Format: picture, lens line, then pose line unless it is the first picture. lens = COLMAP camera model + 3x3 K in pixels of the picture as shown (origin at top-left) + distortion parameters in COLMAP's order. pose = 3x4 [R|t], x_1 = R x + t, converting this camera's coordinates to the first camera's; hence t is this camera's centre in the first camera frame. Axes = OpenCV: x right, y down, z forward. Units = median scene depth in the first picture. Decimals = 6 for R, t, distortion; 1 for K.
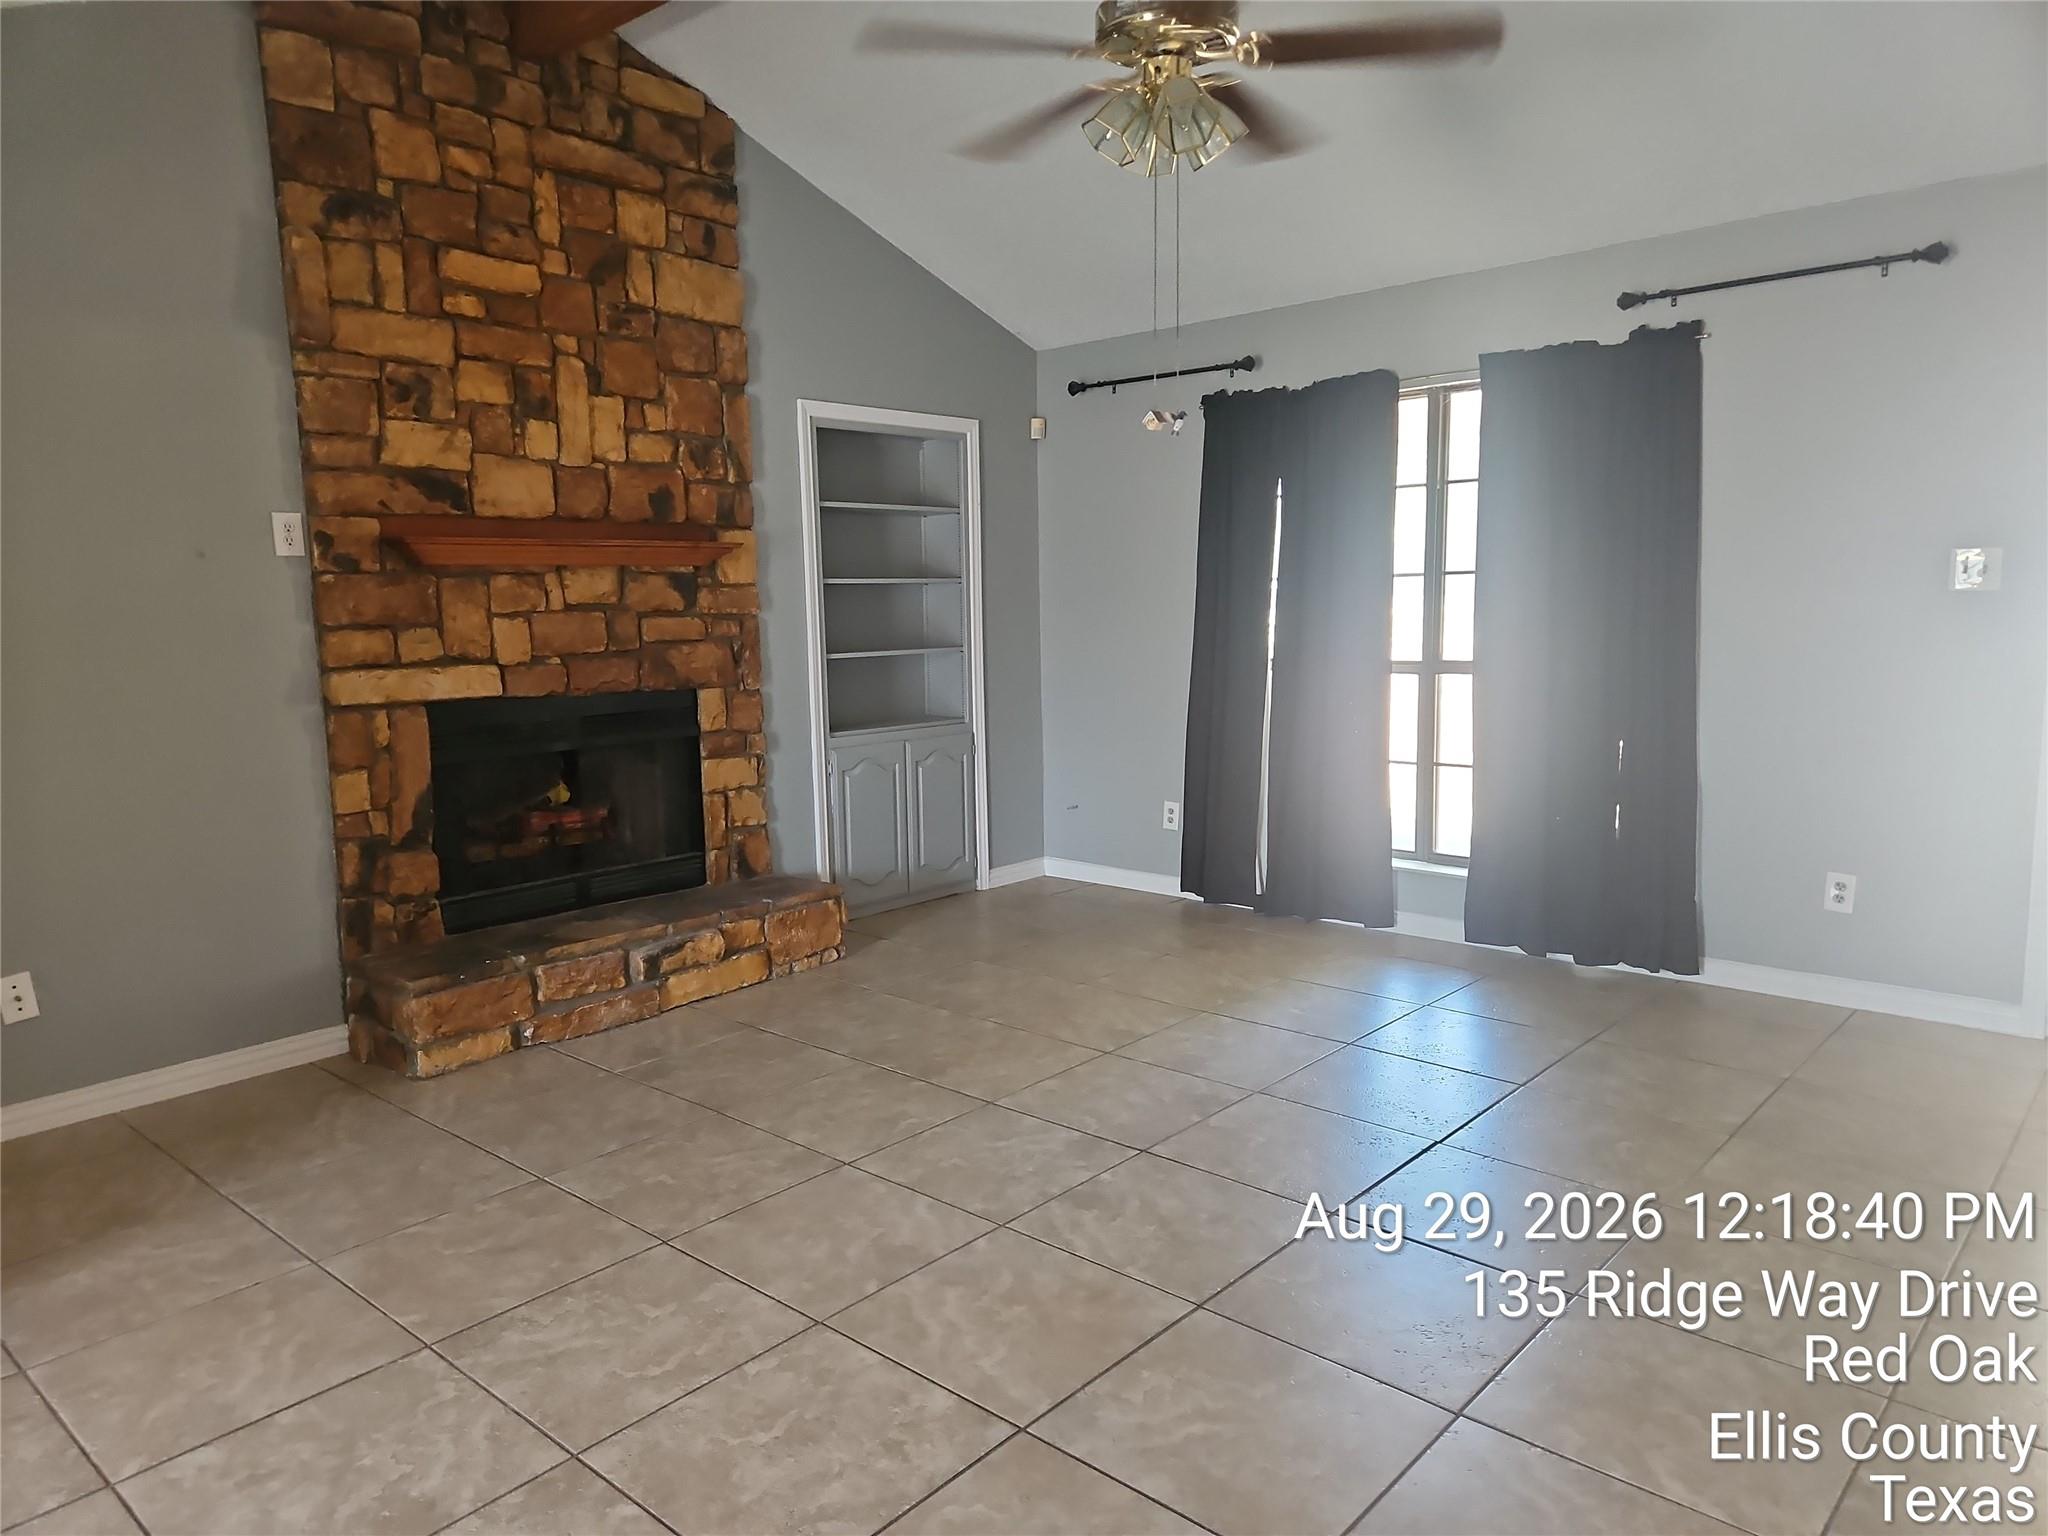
lens RADIAL K [[1364.0, 0, 1004.5], [0, 1364.0, 767.4], [0, 0, 1]] dist [0.071873, -0.054510]
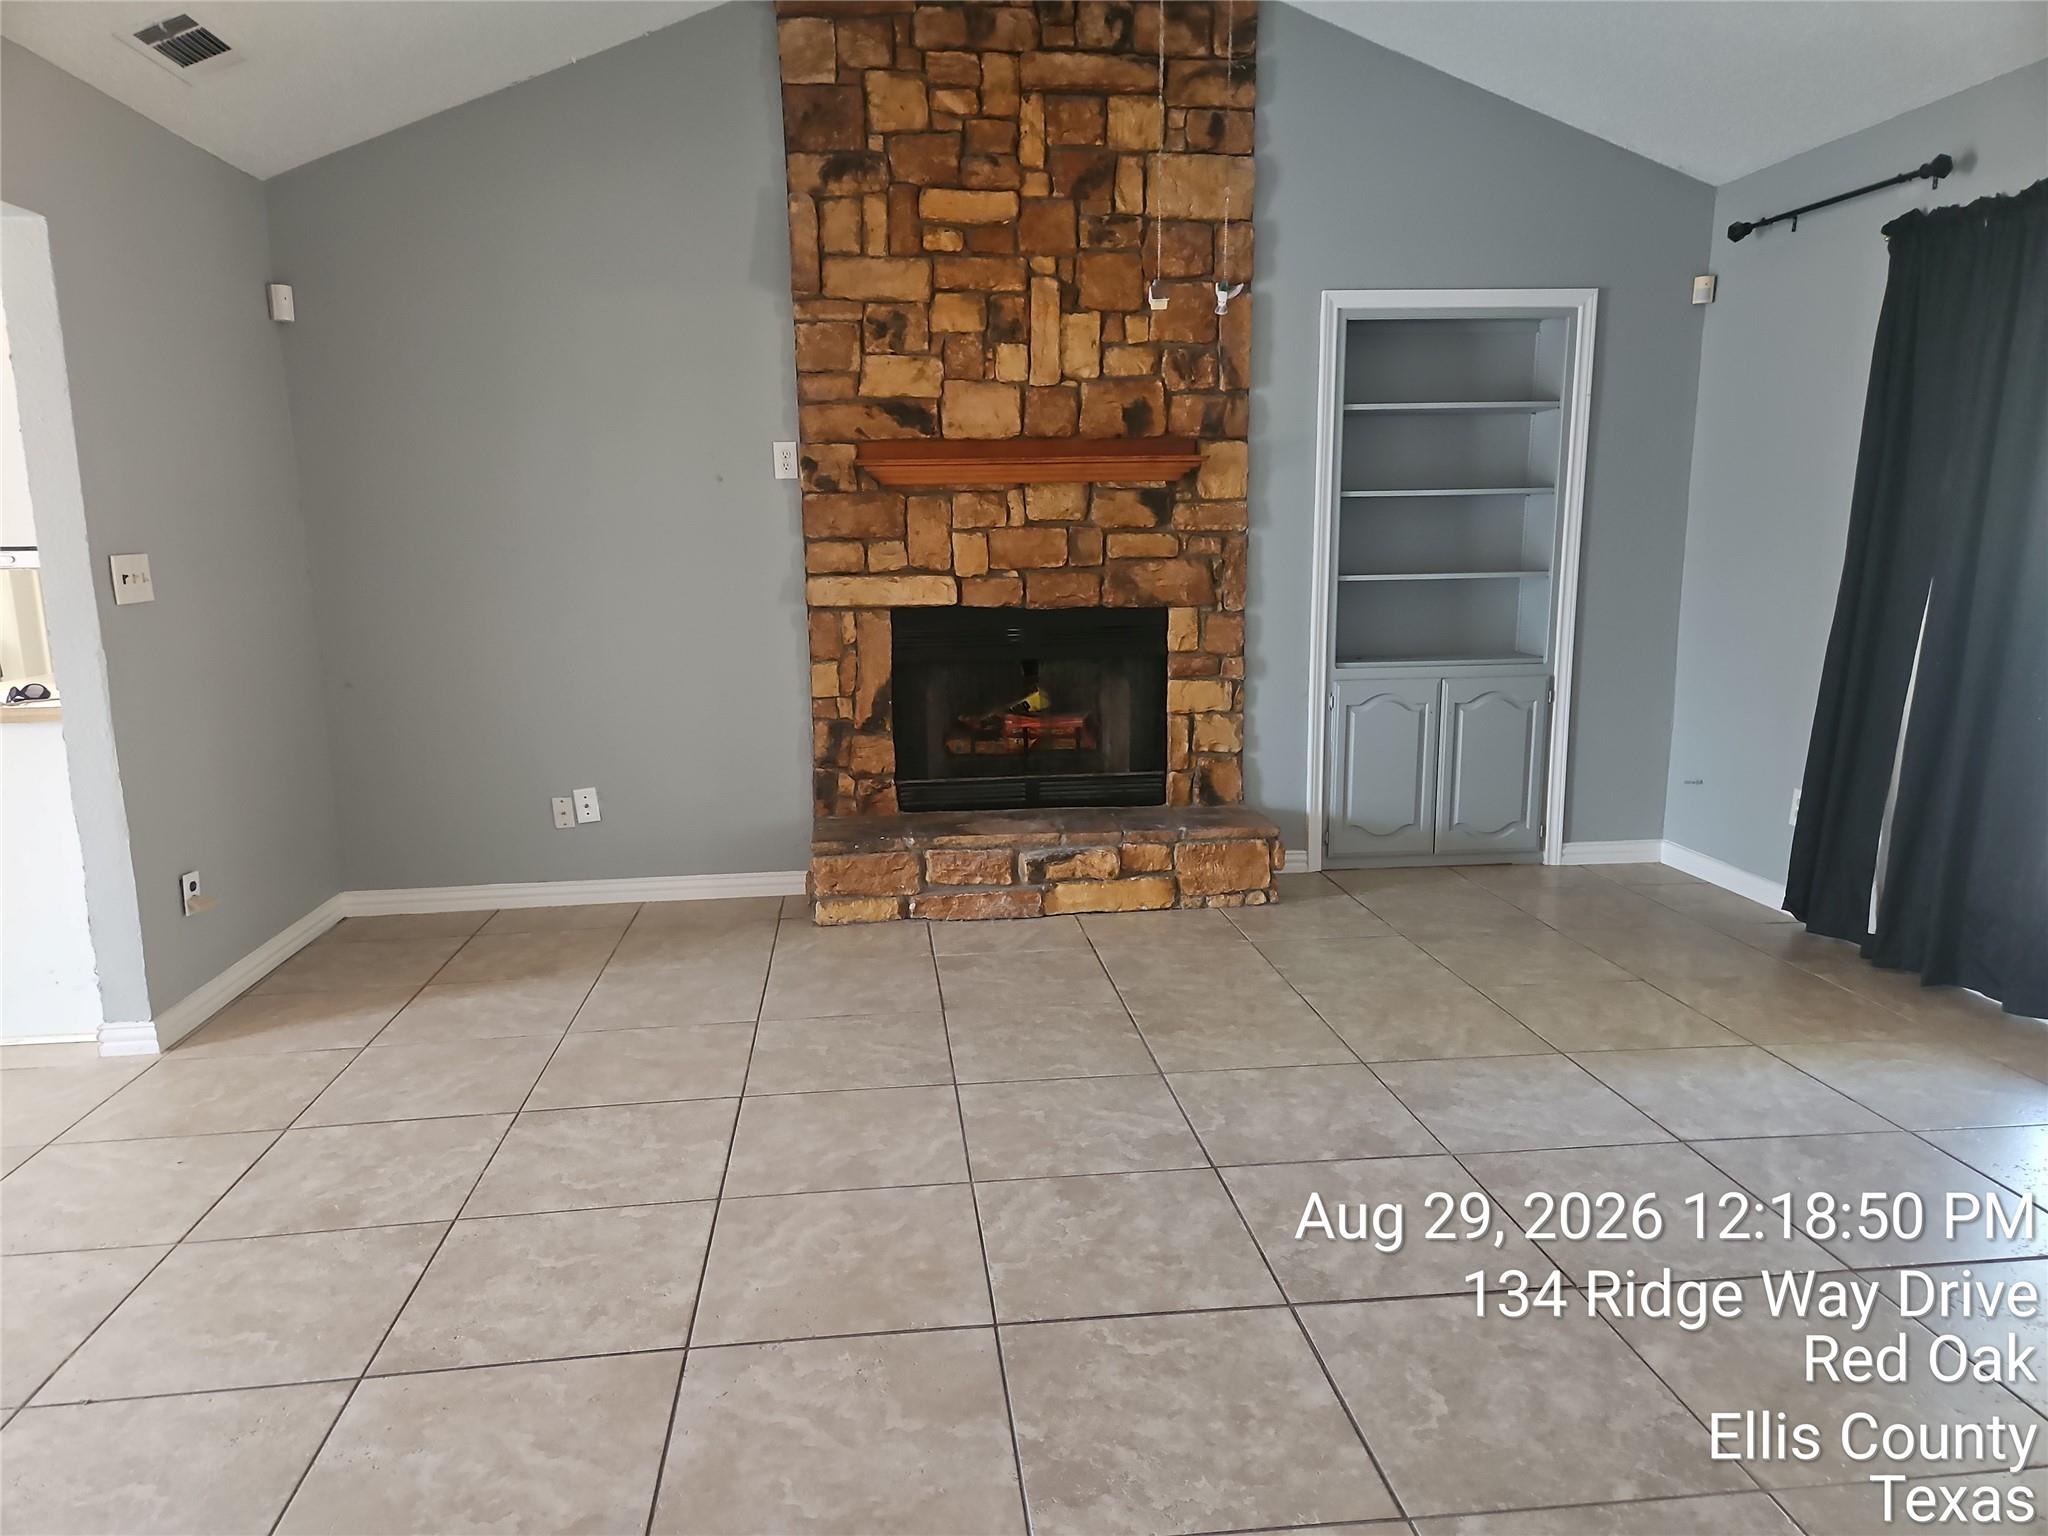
lens RADIAL K [[1364.0, 0, 1003.9], [0, 1364.0, 781.0], [0, 0, 1]] dist [0.071873, -0.054510]
pose [[0.744815, 0.131312, -0.654223, 0.399230], [-0.085344, 0.991140, 0.101775, -0.026826], [0.661791, -0.019970, 0.749423, 0.205882]]
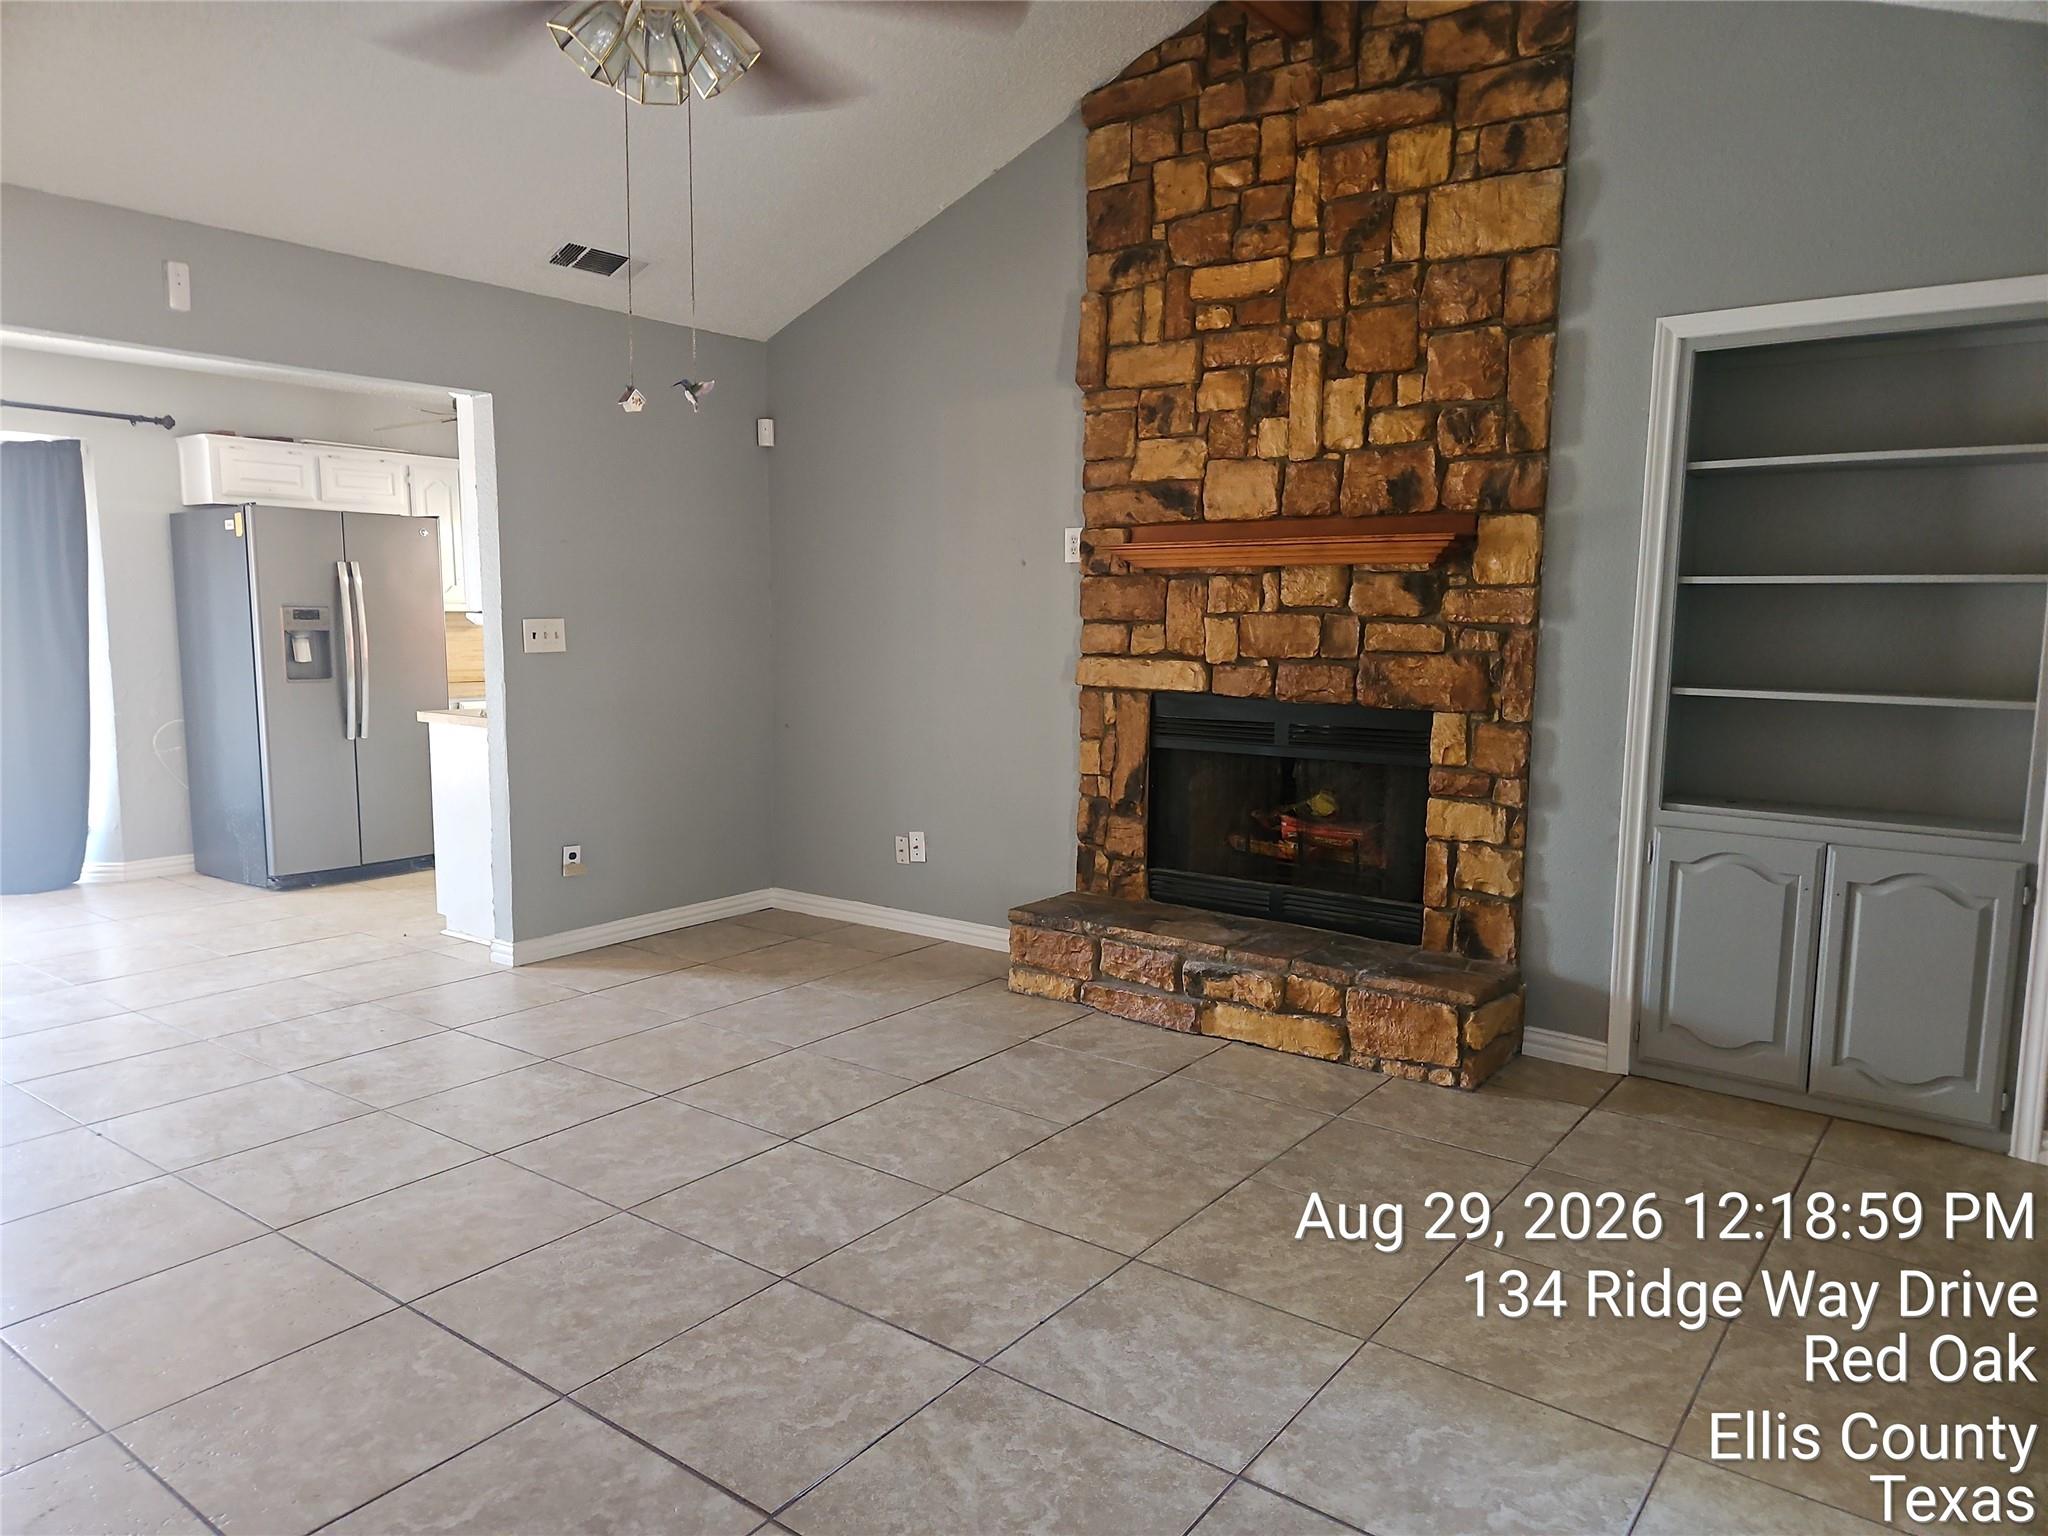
lens RADIAL K [[1364.0, 0, 999.1], [0, 1364.0, 781.1], [0, 0, 1]] dist [0.071873, -0.054510]
pose [[0.084804, 0.149941, -0.985051, 0.661095], [-0.134867, 0.981242, 0.137751, -0.108576], [0.987228, 0.121169, 0.103436, 0.753517]]
